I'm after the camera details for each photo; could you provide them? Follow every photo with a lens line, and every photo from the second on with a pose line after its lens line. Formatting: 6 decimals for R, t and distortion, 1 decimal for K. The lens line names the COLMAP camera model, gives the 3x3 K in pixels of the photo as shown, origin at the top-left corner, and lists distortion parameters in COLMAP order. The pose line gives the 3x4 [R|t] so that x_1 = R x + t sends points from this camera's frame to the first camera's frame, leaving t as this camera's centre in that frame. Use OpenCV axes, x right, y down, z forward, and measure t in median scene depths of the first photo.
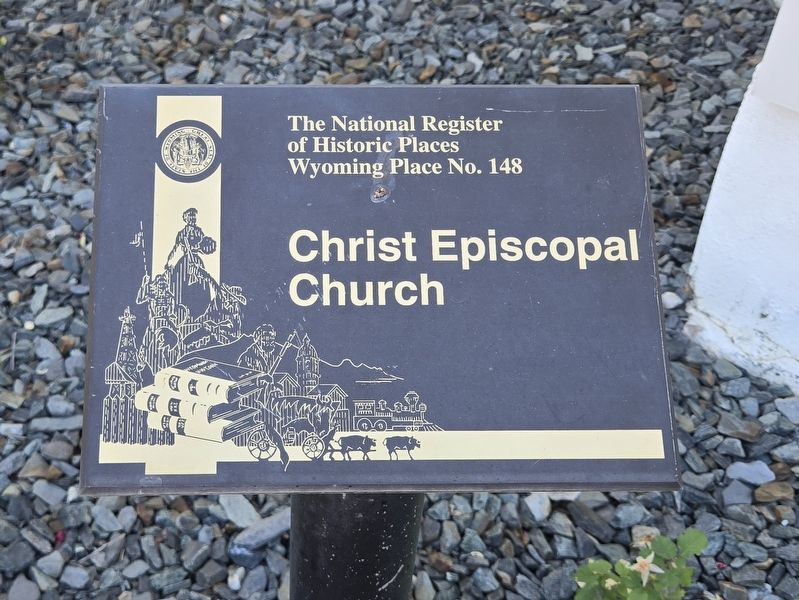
lens RADIAL K [[938.2, 0, 396.4], [0, 938.2, 296.3], [0, 0, 1]] dist [0.130212, 0.000000]
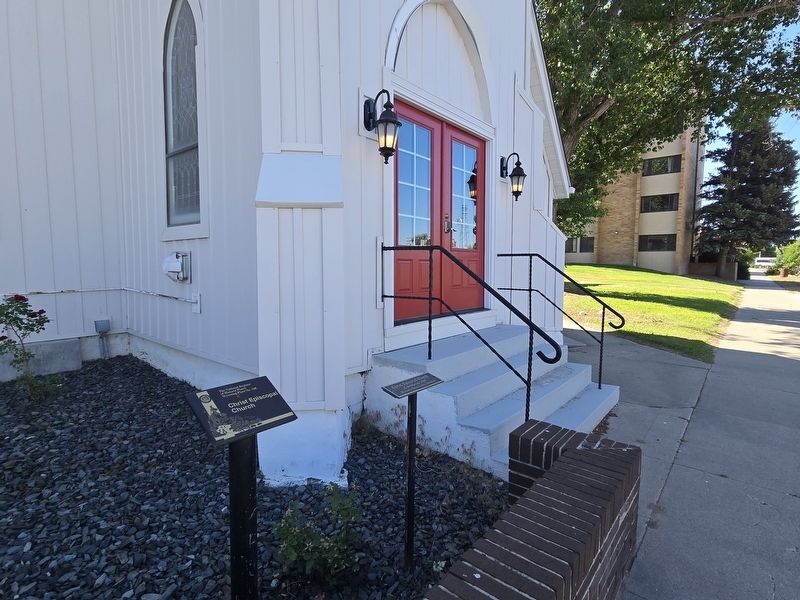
lens RADIAL K [[412.6, 0, 398.1], [0, 412.6, 297.9], [0, 0, 1]] dist [-0.004241, -0.000852]
pose [[0.652728, -0.076021, 0.753768, -1.370103], [0.530022, 0.756738, -0.382654, 1.033509], [-0.541316, 0.649282, 0.534237, -1.519503]]
